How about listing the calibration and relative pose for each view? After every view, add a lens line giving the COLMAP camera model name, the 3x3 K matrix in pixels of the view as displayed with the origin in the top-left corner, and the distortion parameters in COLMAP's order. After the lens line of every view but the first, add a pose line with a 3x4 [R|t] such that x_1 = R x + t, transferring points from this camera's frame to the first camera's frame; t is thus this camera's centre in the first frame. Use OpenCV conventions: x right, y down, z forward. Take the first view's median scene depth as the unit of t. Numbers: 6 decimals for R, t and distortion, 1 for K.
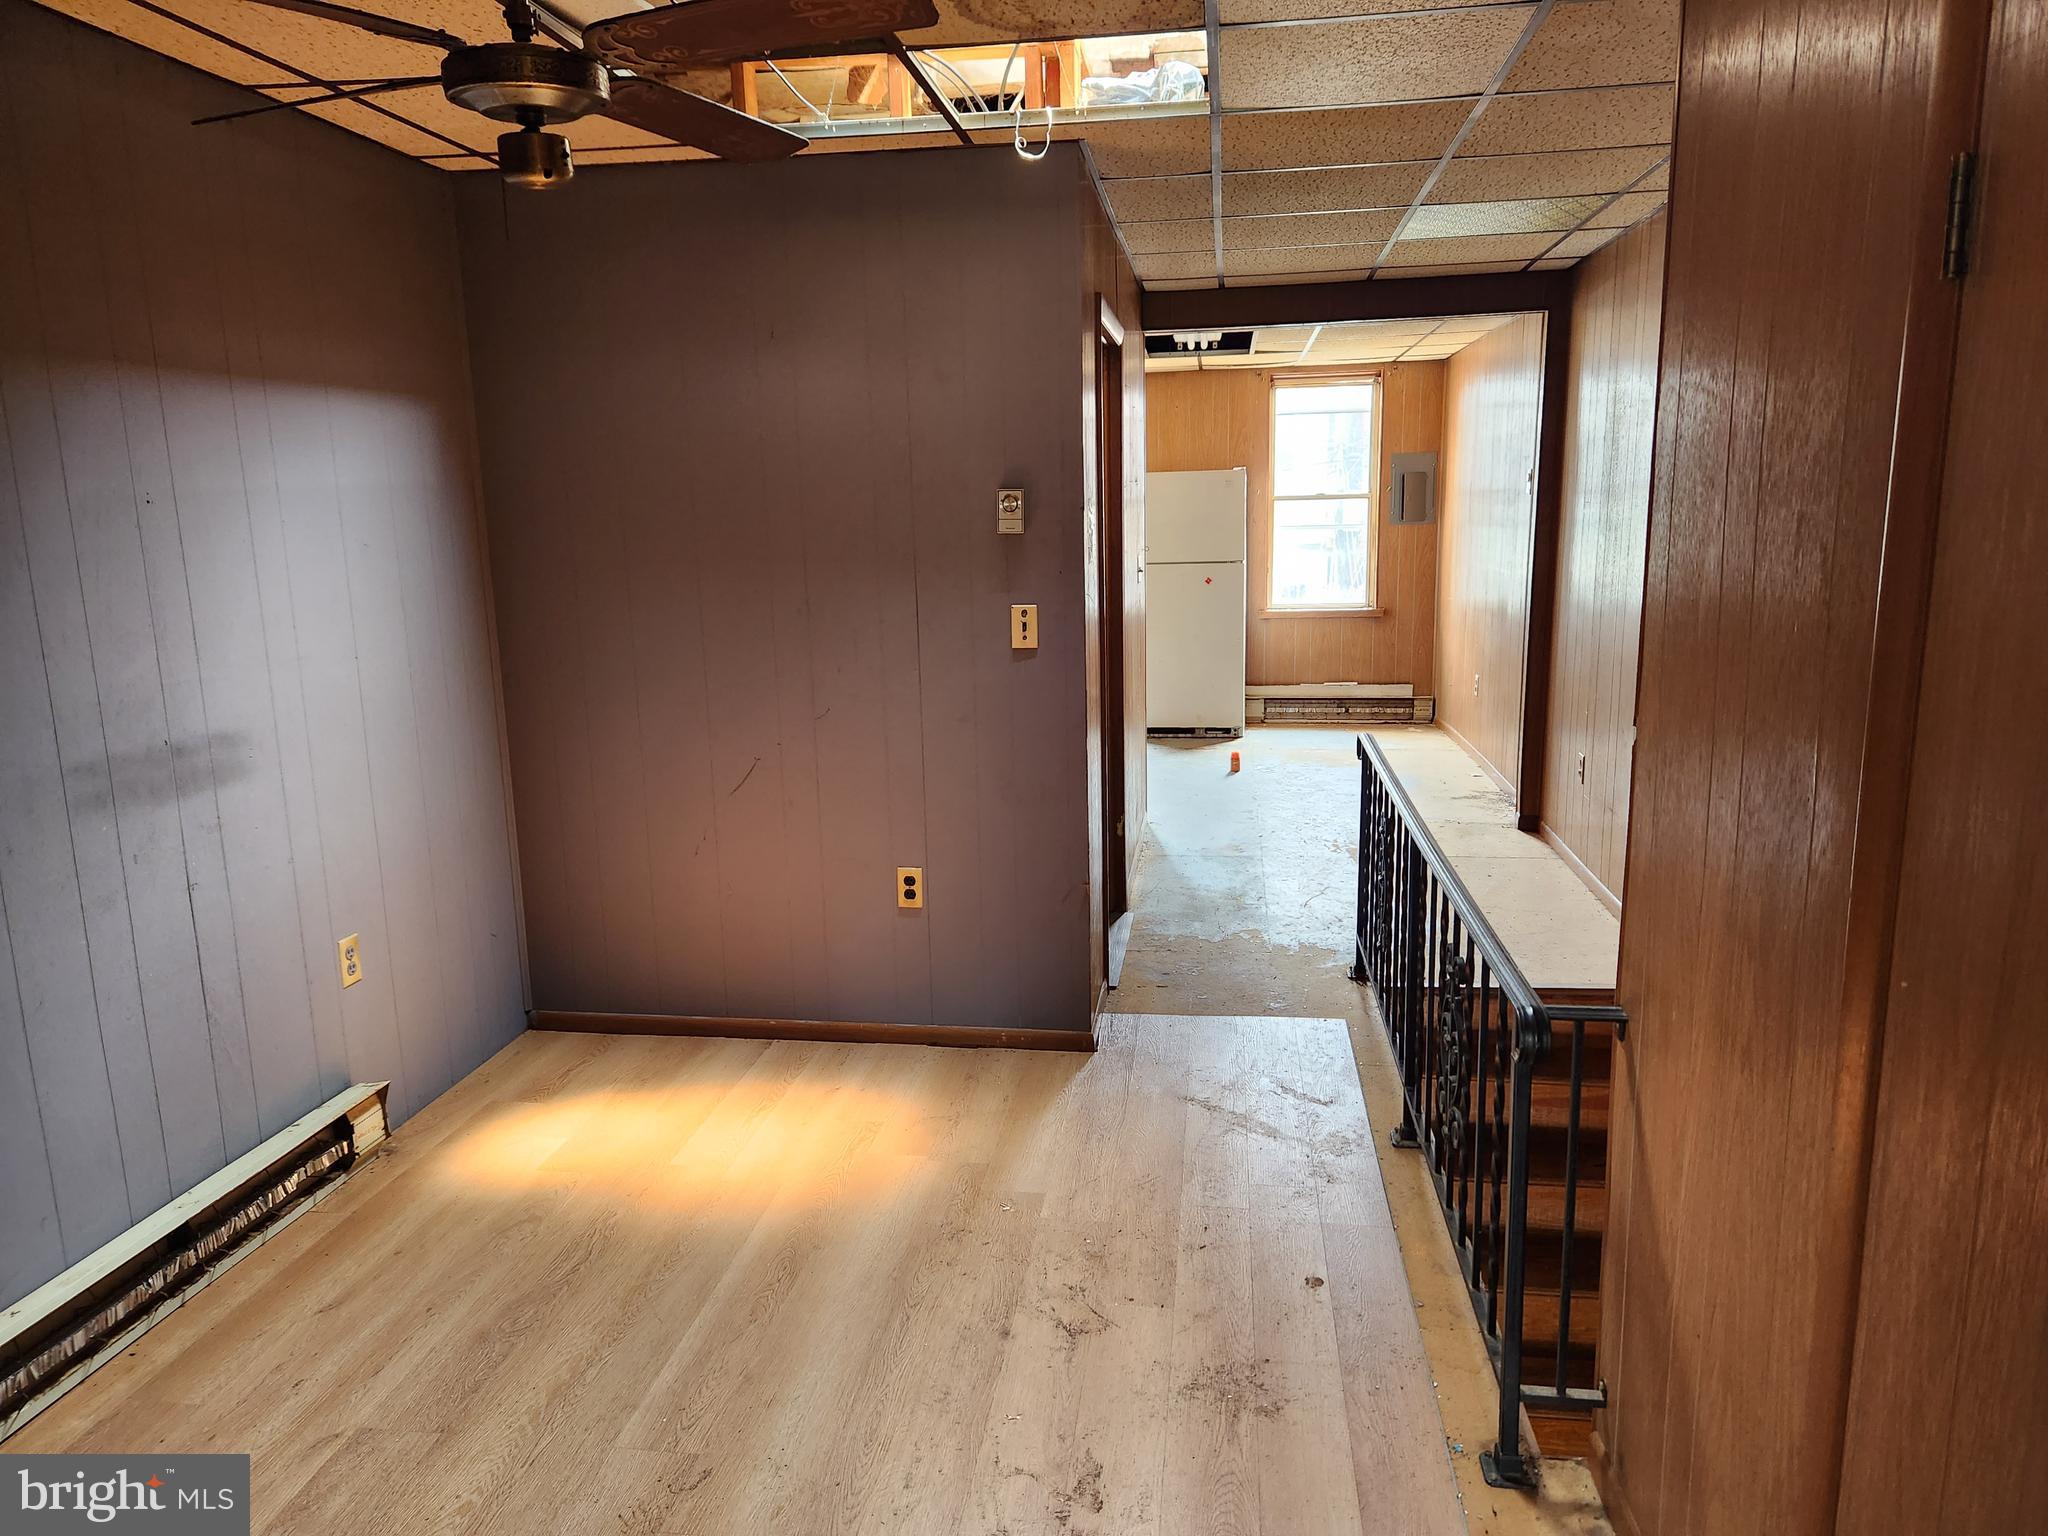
lens RADIAL K [[1381.3, 0, 1024.5], [0, 1381.3, 761.2], [0, 0, 1]] dist [0.035694, 0.001293]
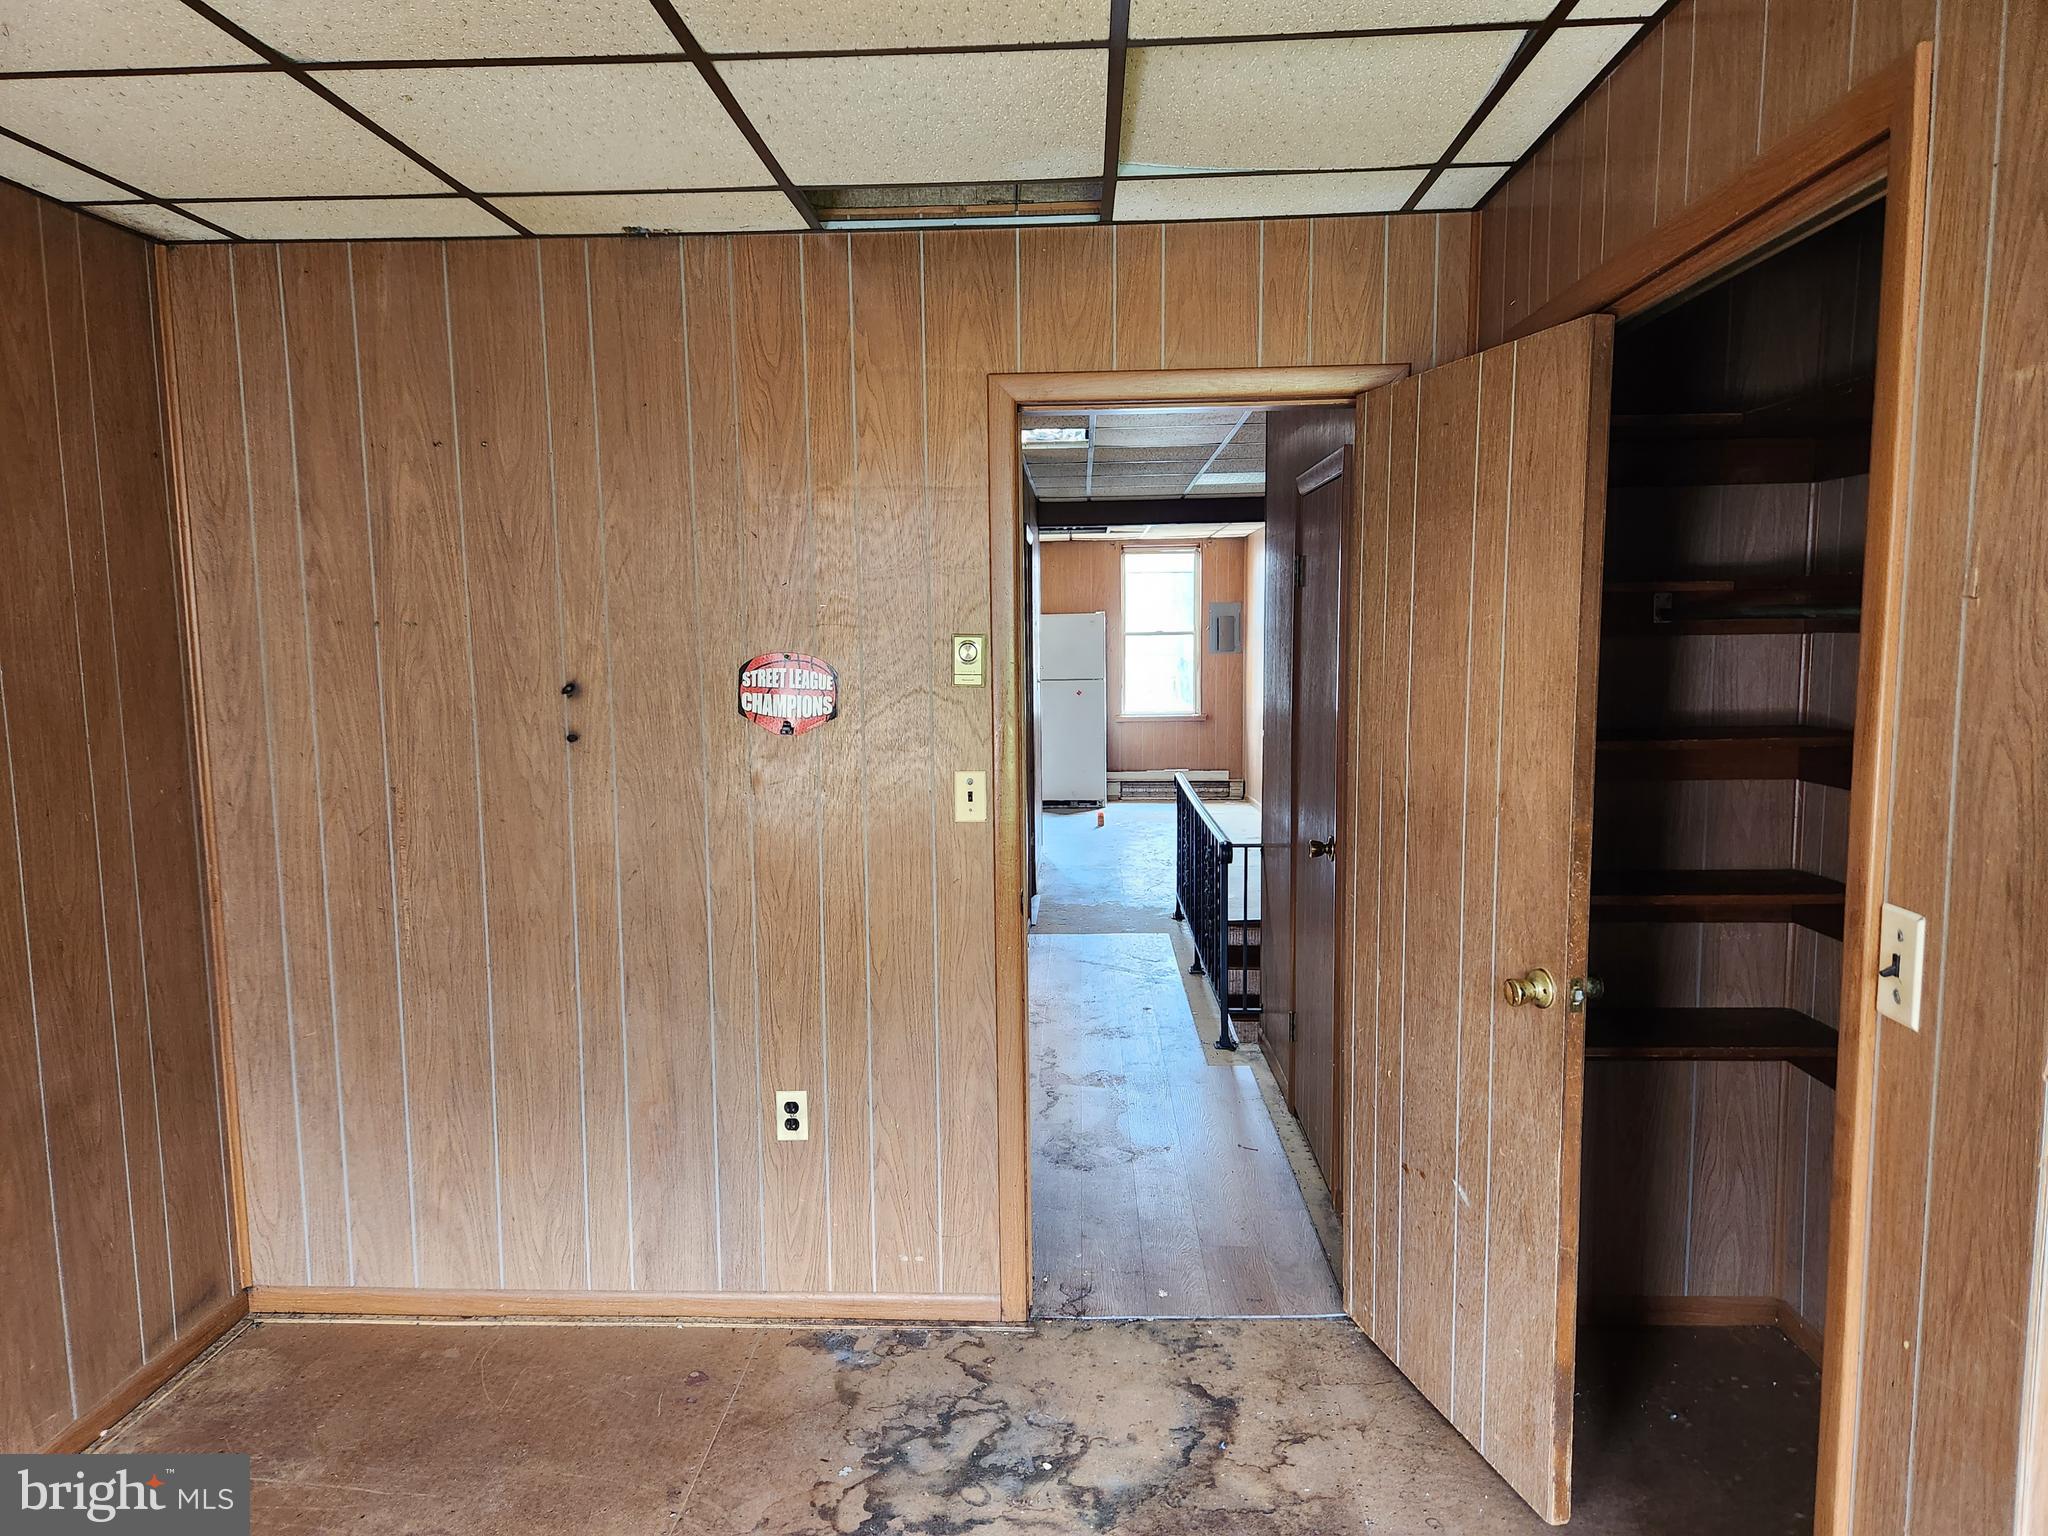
lens RADIAL K [[1381.3, 0, 1023.3], [0, 1381.3, 777.6], [0, 0, 1]] dist [0.035694, 0.001293]
pose [[0.994906, -0.000935, 0.100803, -0.065373], [0.008937, 0.996838, -0.078959, 0.066136], [-0.100410, 0.079457, 0.991768, -0.376286]]
